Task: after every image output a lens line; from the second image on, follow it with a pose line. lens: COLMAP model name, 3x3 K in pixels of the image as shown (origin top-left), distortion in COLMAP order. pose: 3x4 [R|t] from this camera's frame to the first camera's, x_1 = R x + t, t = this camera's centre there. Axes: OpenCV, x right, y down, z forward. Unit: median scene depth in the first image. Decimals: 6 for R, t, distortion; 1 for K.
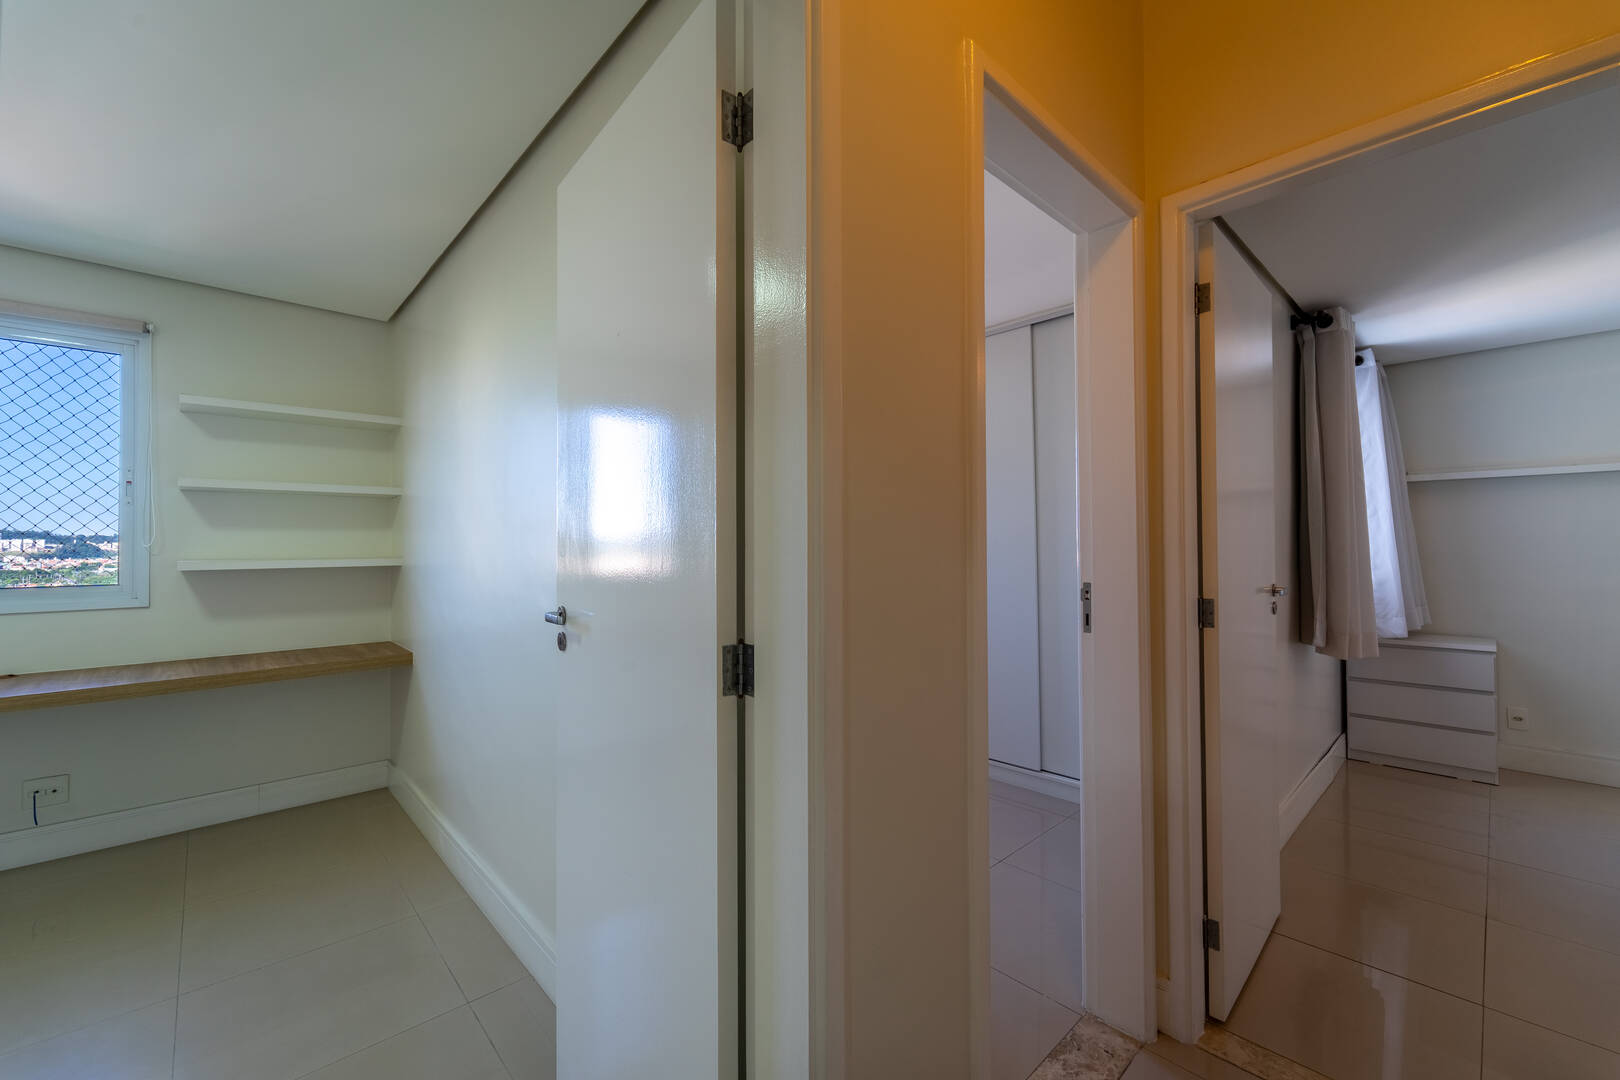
lens RADIAL K [[647.4, 0, 800.9], [0, 647.4, 536.5], [0, 0, 1]] dist [0.000961, -0.002673]
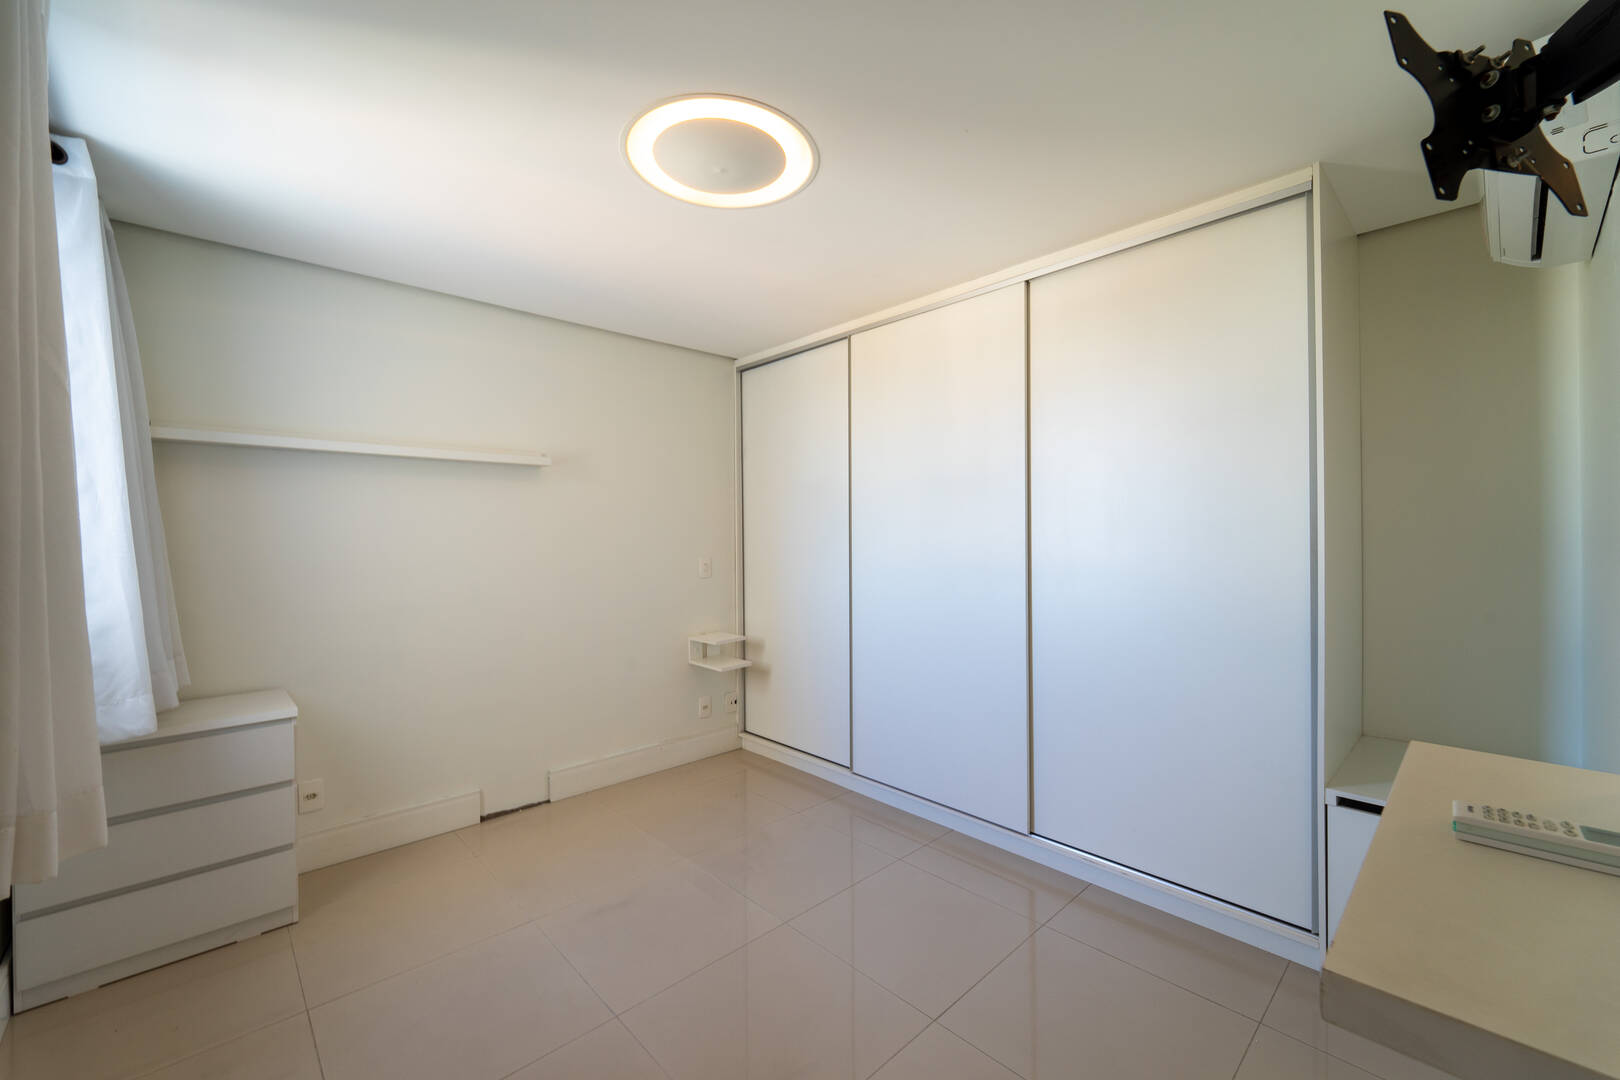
lens RADIAL K [[647.4, 0, 816.3], [0, 647.4, 536.0], [0, 0, 1]] dist [0.000961, -0.002673]
pose [[-0.015070, 0.002362, 0.999884, 0.409334], [-0.009425, 0.999952, -0.002504, -0.003475], [-0.999842, -0.009462, -0.015047, 0.476983]]
